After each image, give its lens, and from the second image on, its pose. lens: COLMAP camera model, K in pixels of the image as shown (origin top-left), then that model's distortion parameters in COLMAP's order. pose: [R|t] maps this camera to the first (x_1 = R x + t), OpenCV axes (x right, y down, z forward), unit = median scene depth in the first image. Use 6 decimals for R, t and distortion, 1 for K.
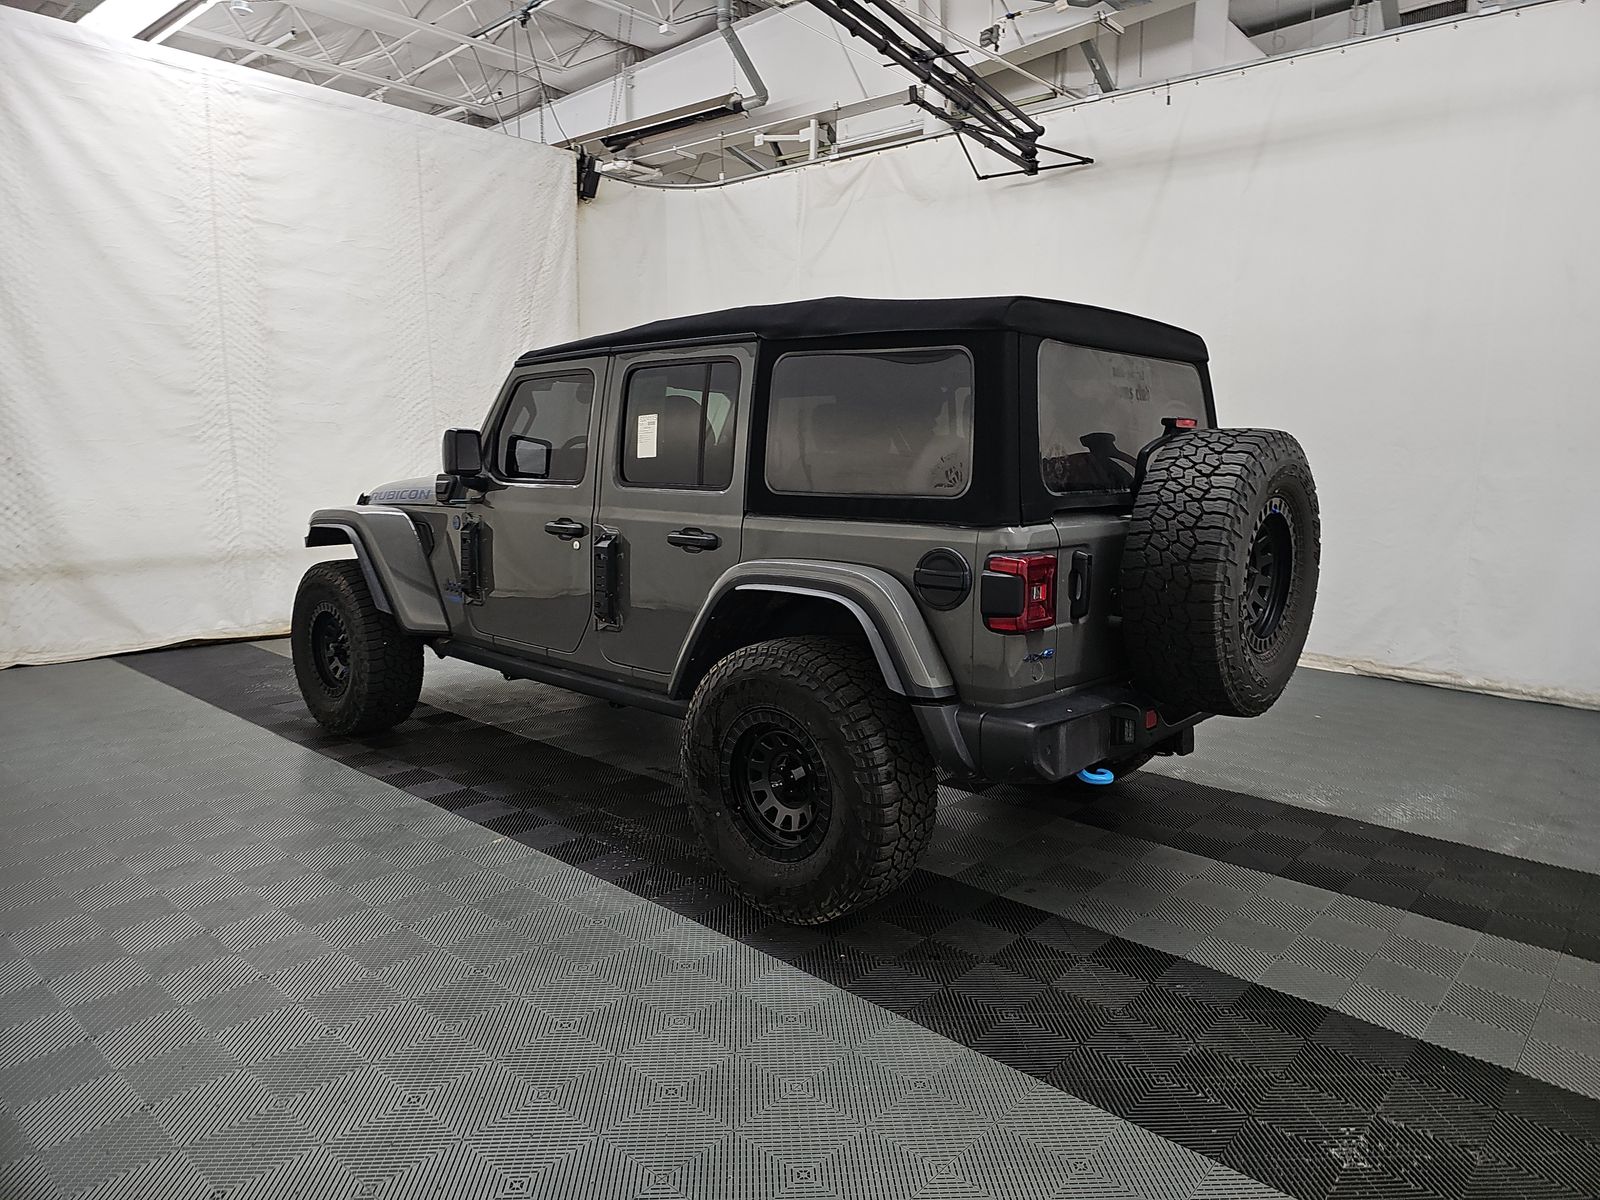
lens RADIAL K [[1068.7, 0, 802.6], [0, 1068.7, 595.9], [0, 0, 1]] dist [0.030090, -0.022875]
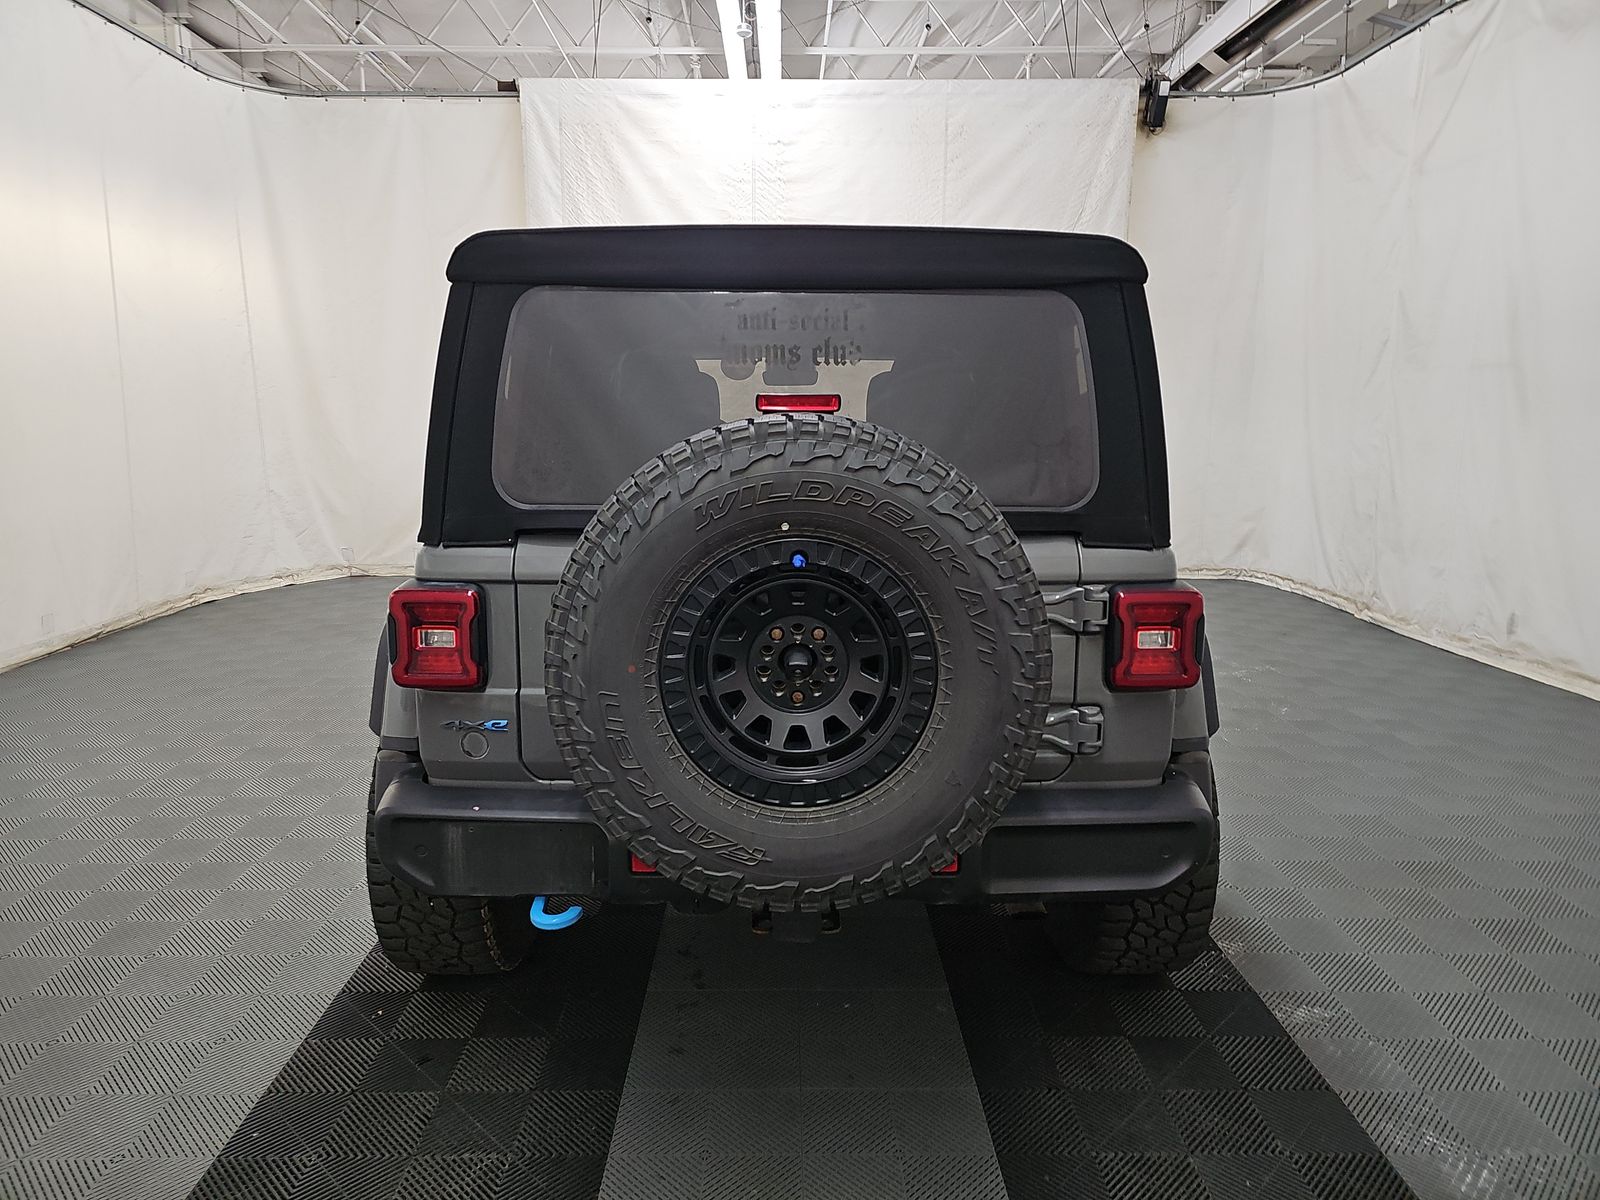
lens RADIAL K [[1068.7, 0, 807.9], [0, 1068.7, 599.5], [0, 0, 1]] dist [0.030090, -0.022875]
pose [[0.678858, 0.114583, -0.725274, 0.322560], [-0.087622, 0.993333, 0.074918, -0.037178], [0.729023, 0.012692, 0.684372, 0.232415]]
